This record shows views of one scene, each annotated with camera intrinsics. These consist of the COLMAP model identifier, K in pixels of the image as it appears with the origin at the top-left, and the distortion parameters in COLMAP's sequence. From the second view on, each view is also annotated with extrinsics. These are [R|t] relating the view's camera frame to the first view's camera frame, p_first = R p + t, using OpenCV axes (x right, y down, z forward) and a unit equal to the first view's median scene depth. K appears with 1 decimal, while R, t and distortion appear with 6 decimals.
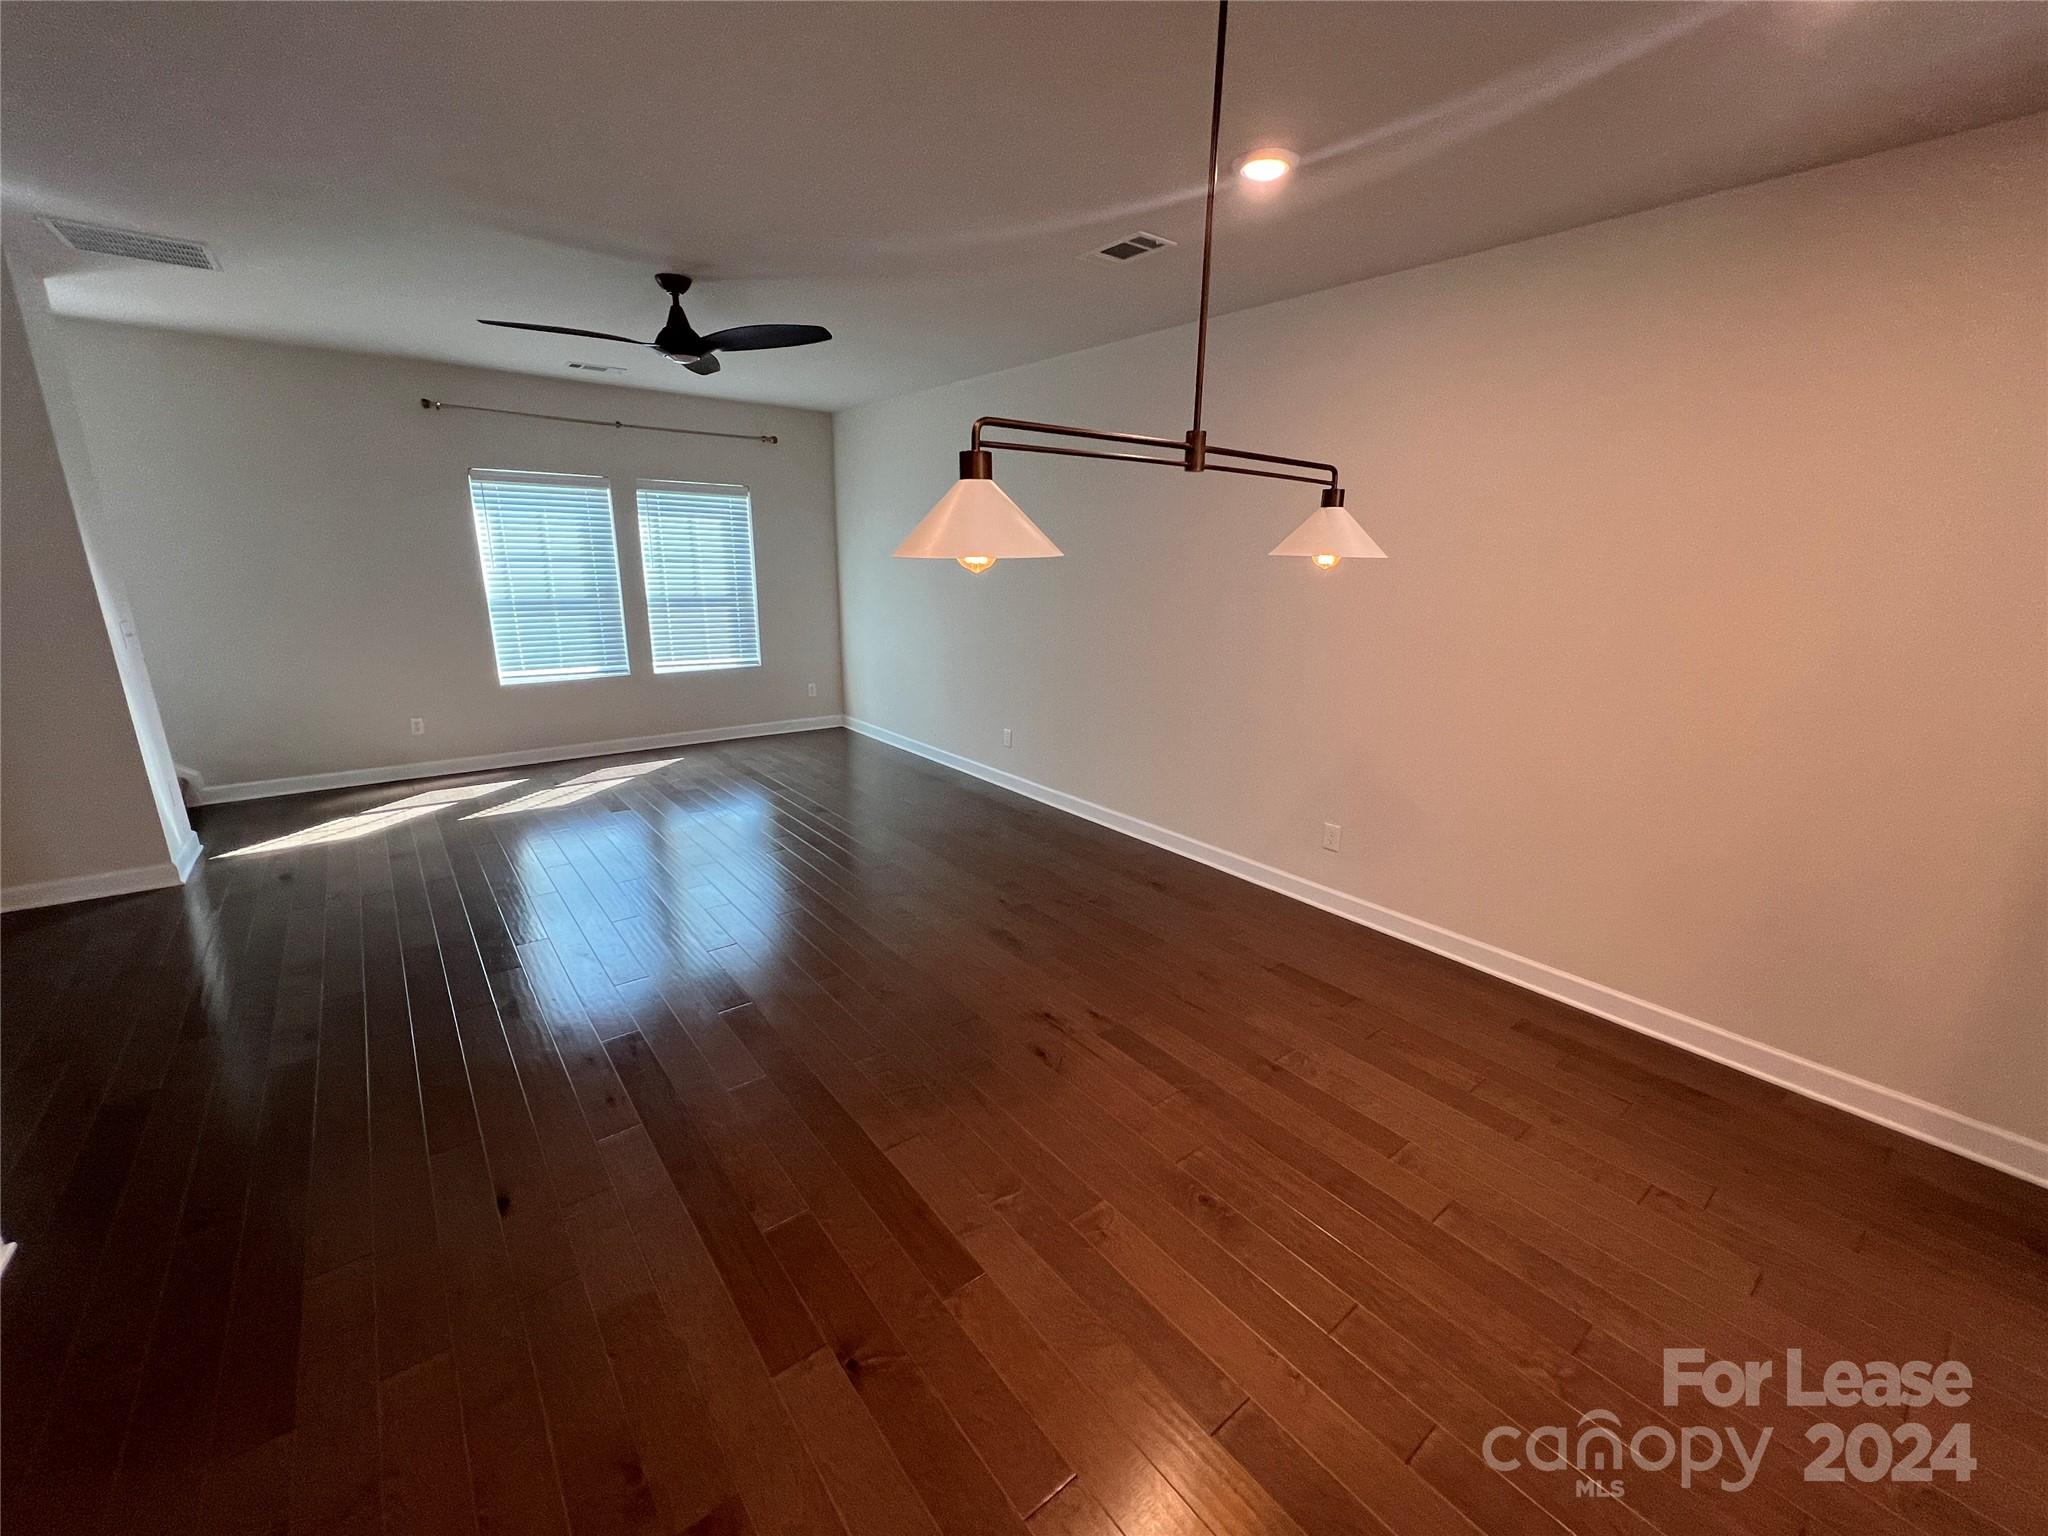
lens RADIAL K [[827.7, 0, 1024.0], [0, 827.7, 768.0], [0, 0, 1]] dist [0.000031, -0.000009]
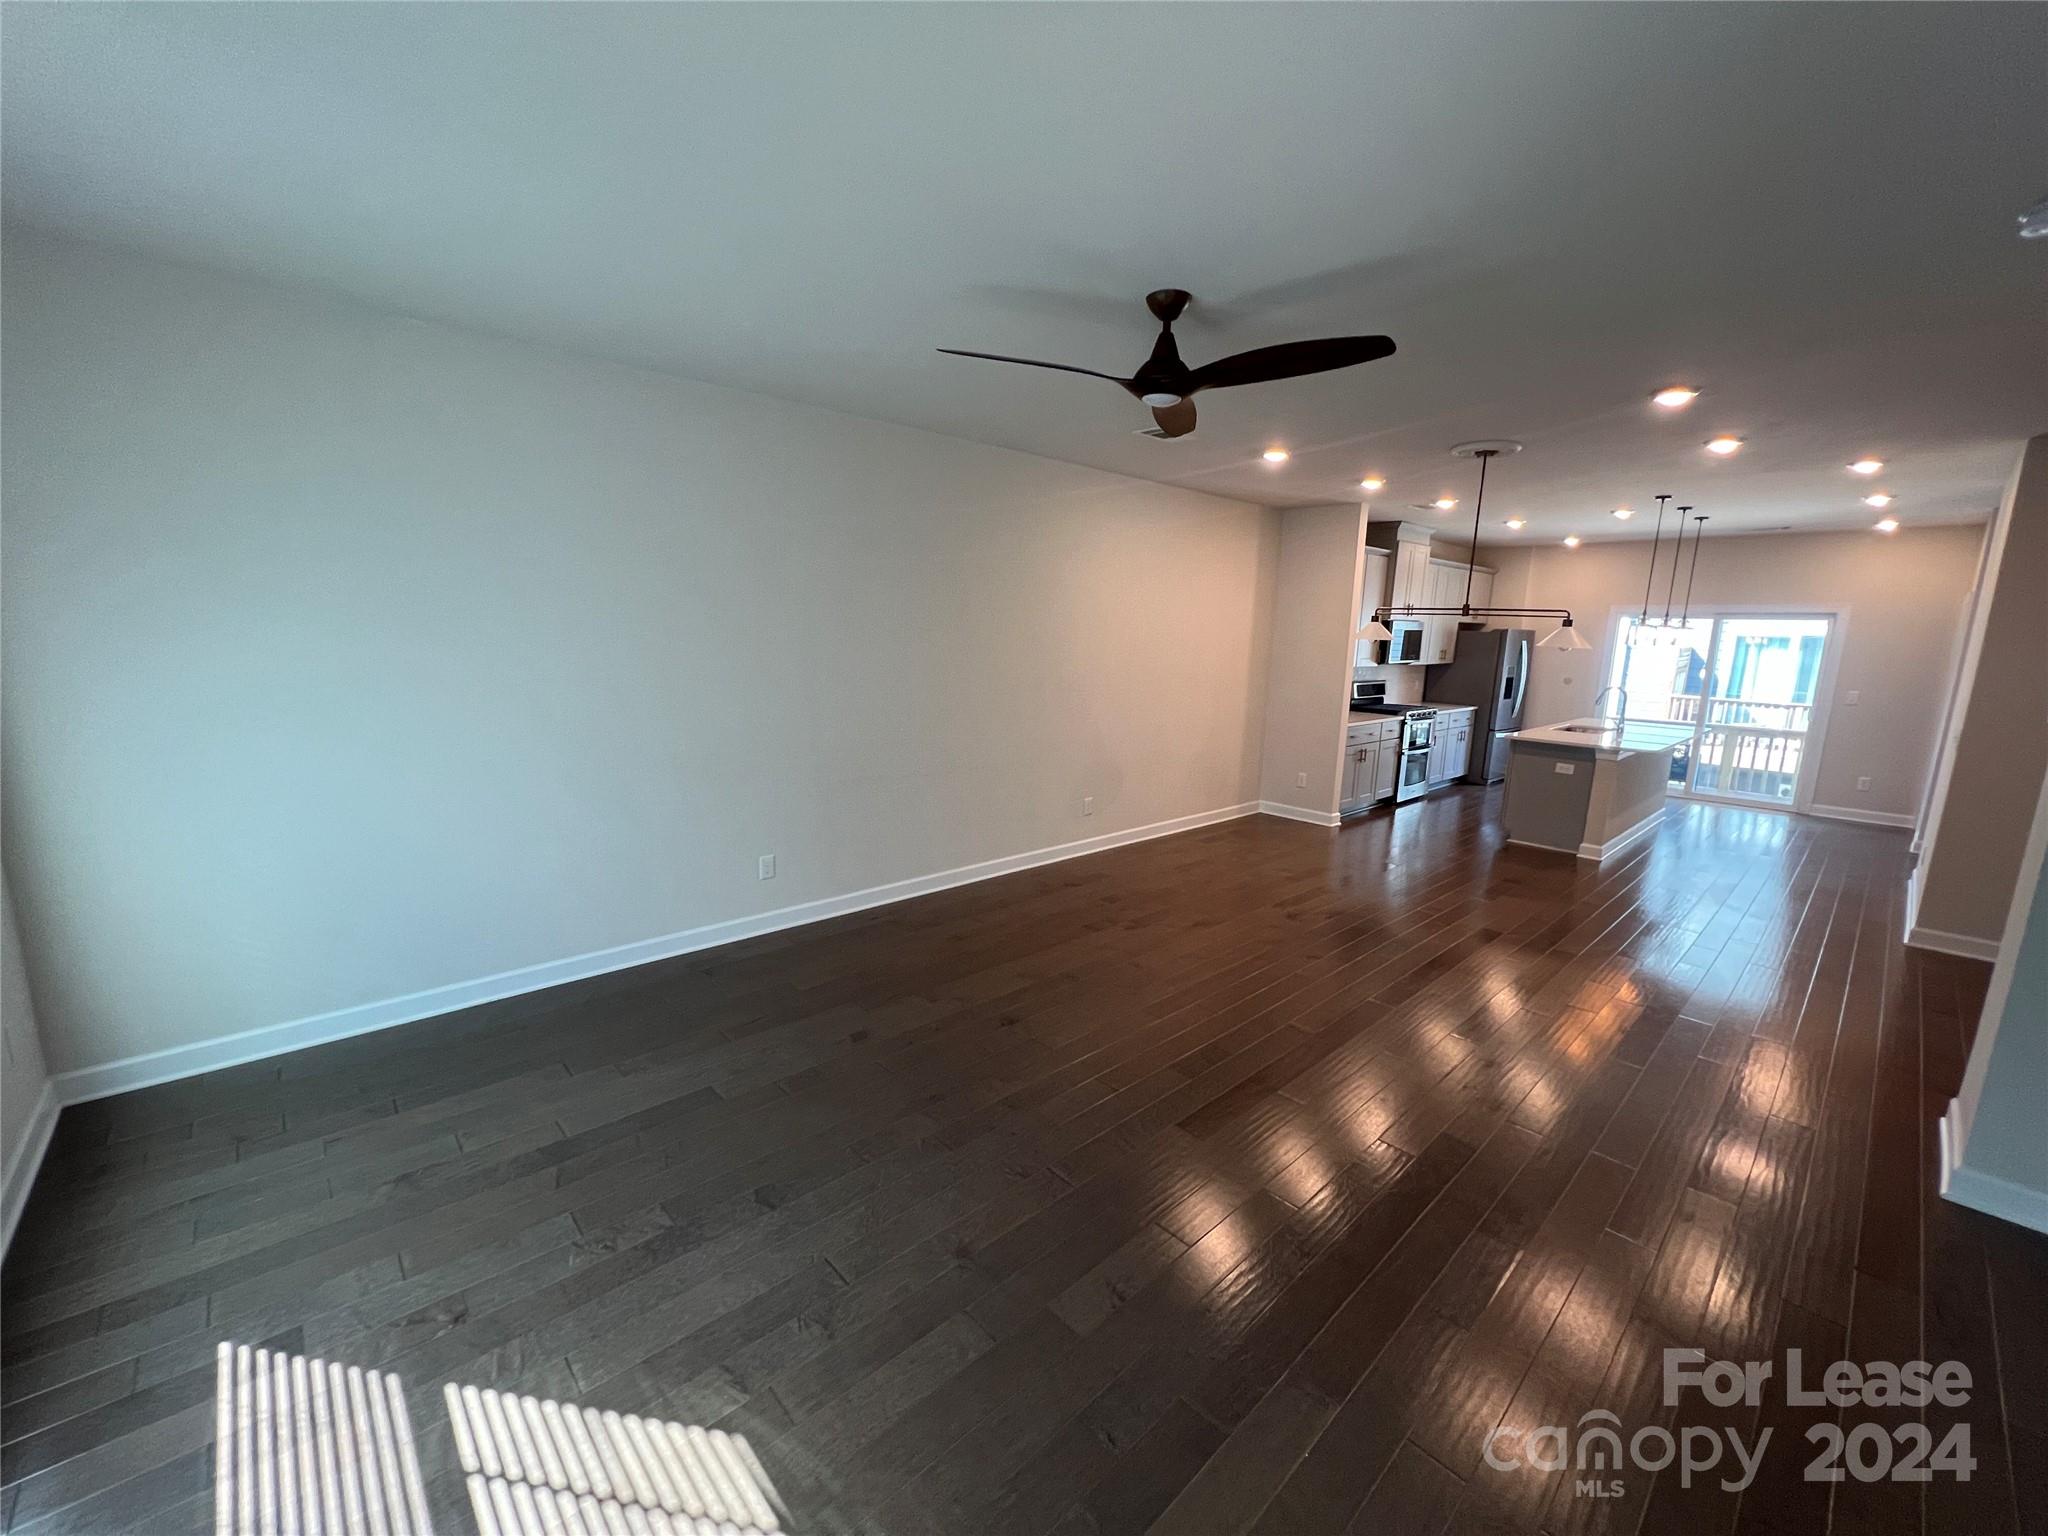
lens RADIAL K [[827.7, 0, 1024.0], [0, 827.7, 768.0], [0, 0, 1]] dist [0.000031, -0.000009]
pose [[-0.076259, -0.189880, 0.978841, -1.243330], [0.221980, 0.953829, 0.202322, -0.353279], [-0.972064, 0.232712, -0.030589, 1.282336]]
